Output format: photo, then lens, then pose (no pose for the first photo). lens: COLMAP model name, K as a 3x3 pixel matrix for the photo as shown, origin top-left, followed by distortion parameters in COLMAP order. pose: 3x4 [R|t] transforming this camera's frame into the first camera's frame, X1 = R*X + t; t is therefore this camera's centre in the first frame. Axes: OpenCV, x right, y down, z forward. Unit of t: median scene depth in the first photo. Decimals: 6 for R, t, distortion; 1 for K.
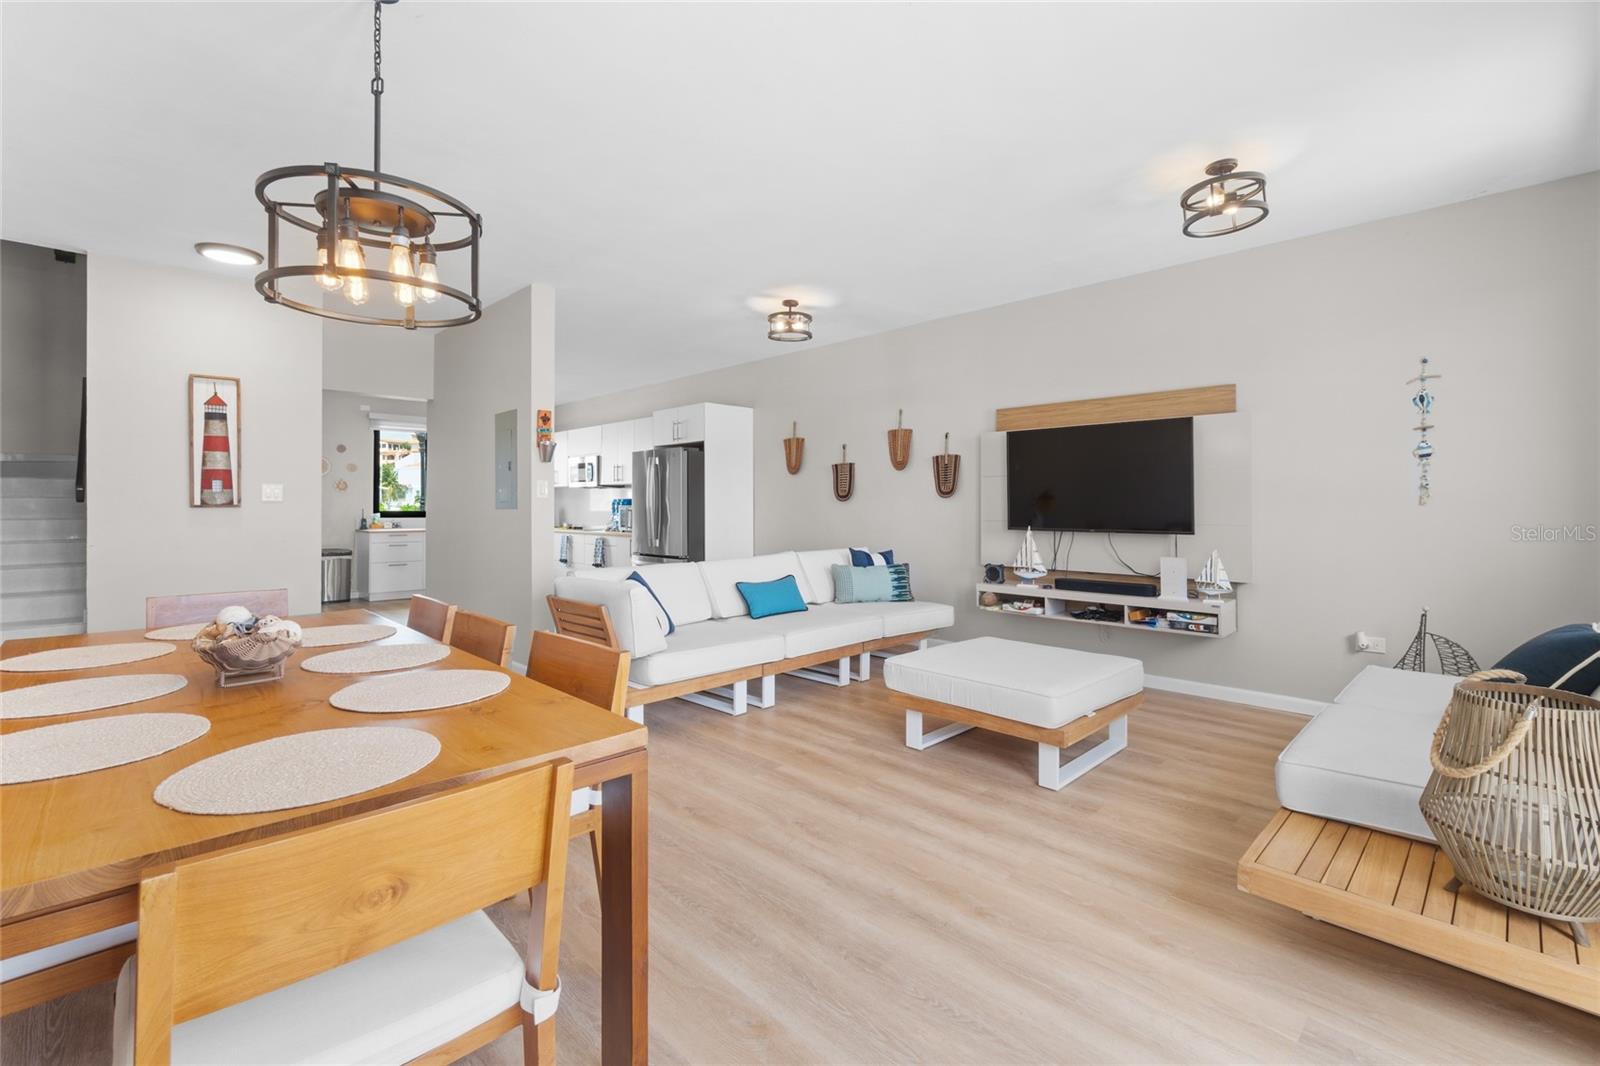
lens RADIAL K [[707.5, 0, 792.6], [0, 707.5, 496.5], [0, 0, 1]] dist [0.000964, 0.000058]
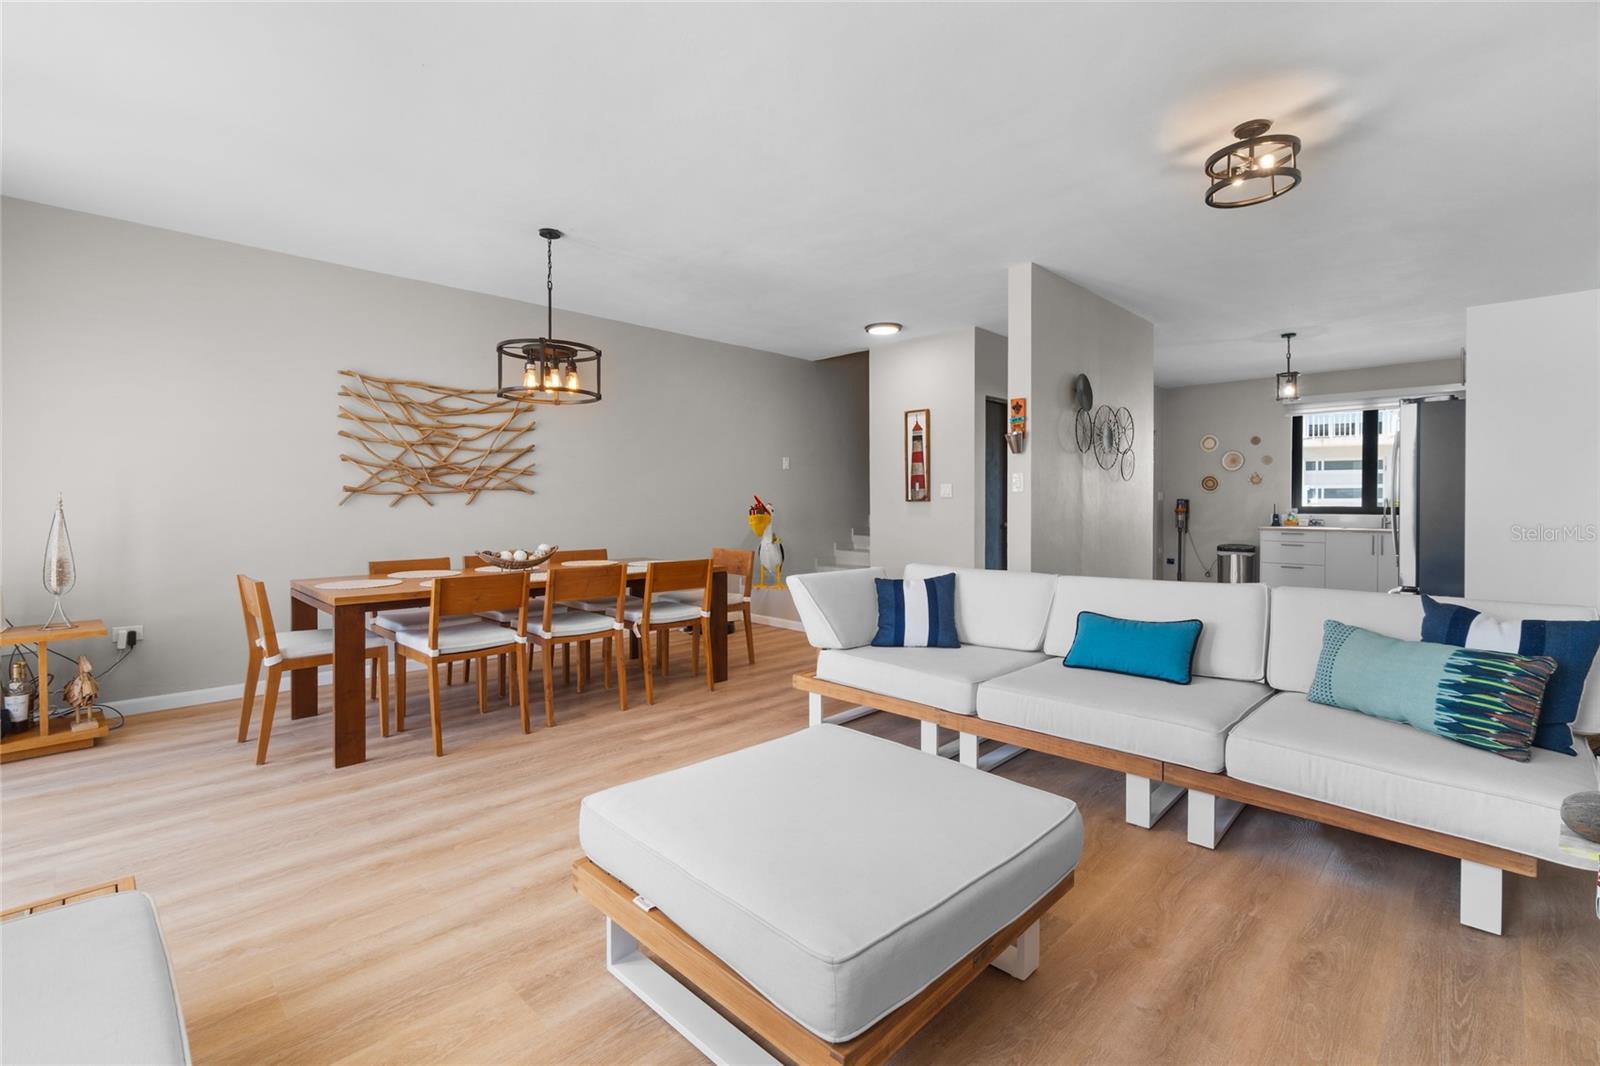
lens RADIAL K [[707.5, 0, 799.9], [0, 707.5, 527.2], [0, 0, 1]] dist [0.000964, 0.000058]
pose [[0.015776, 0.035980, -0.999228, 0.611682], [0.013788, 0.999249, 0.036198, 0.012227], [0.999780, -0.014349, 0.015268, 0.734858]]
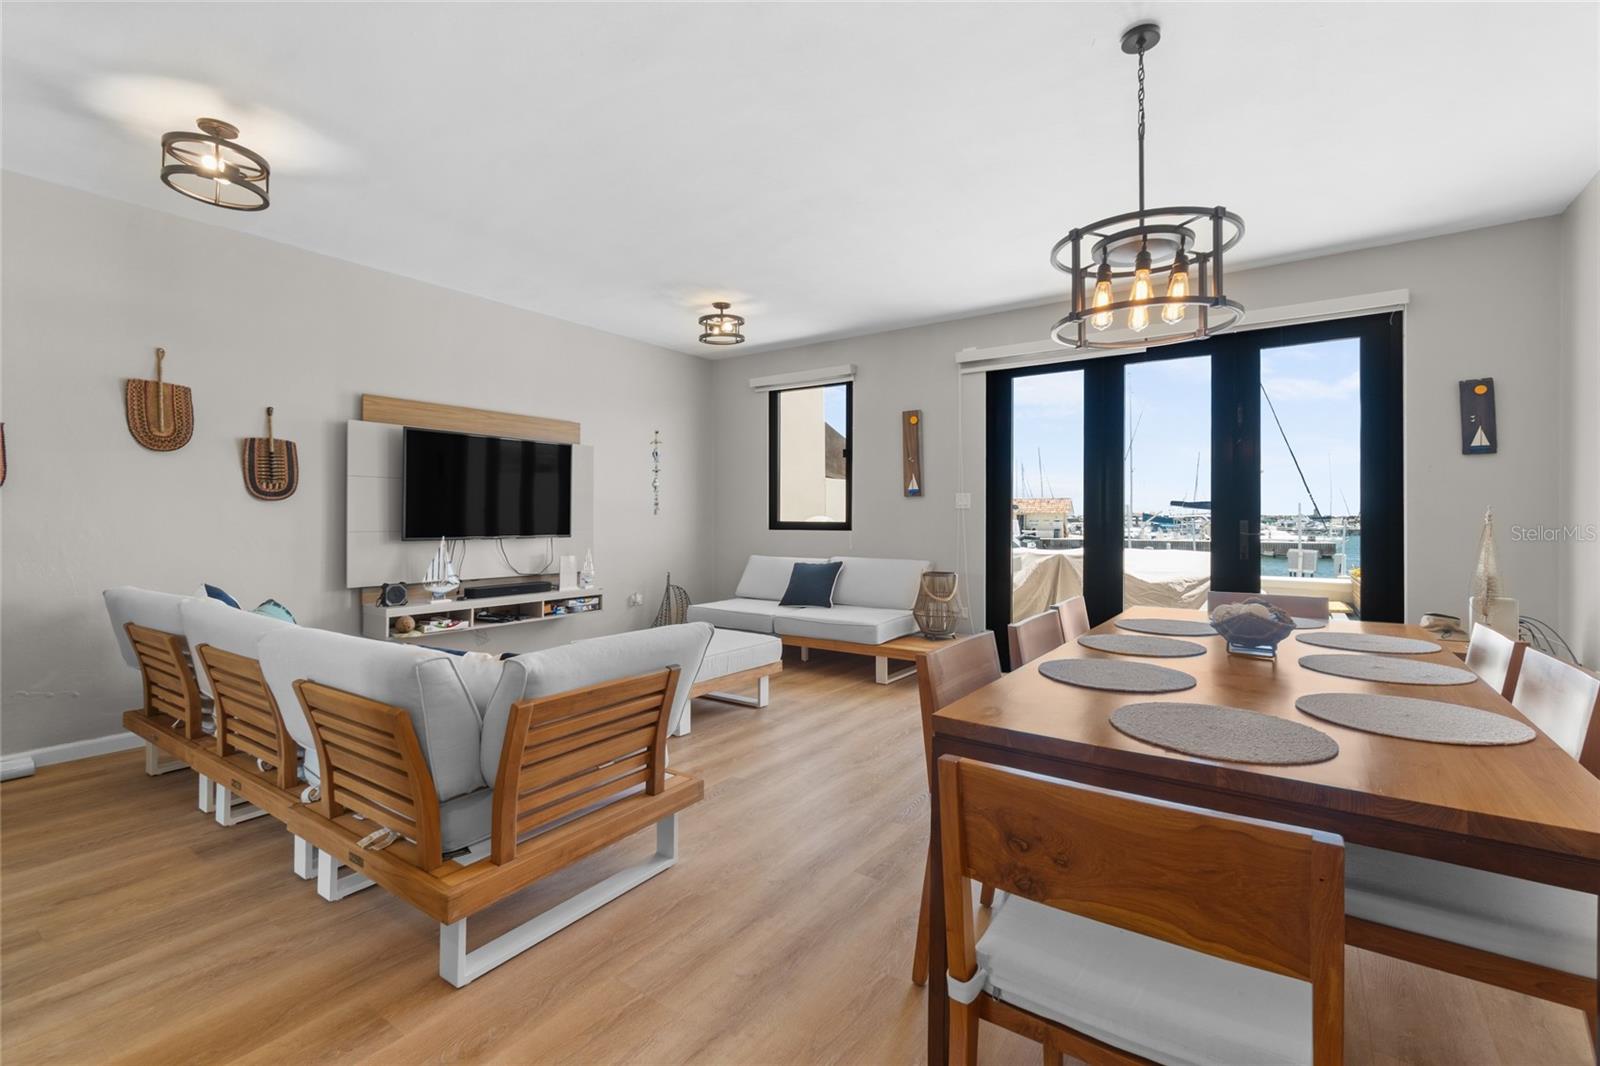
lens RADIAL K [[707.5, 0, 801.3], [0, 707.5, 518.3], [0, 0, 1]] dist [0.000964, 0.000058]
pose [[-0.195396, -0.000917, 0.980724, -0.702823], [-0.016162, 0.999867, -0.002286, 0.015044], [-0.980591, -0.016297, -0.195385, 0.779288]]
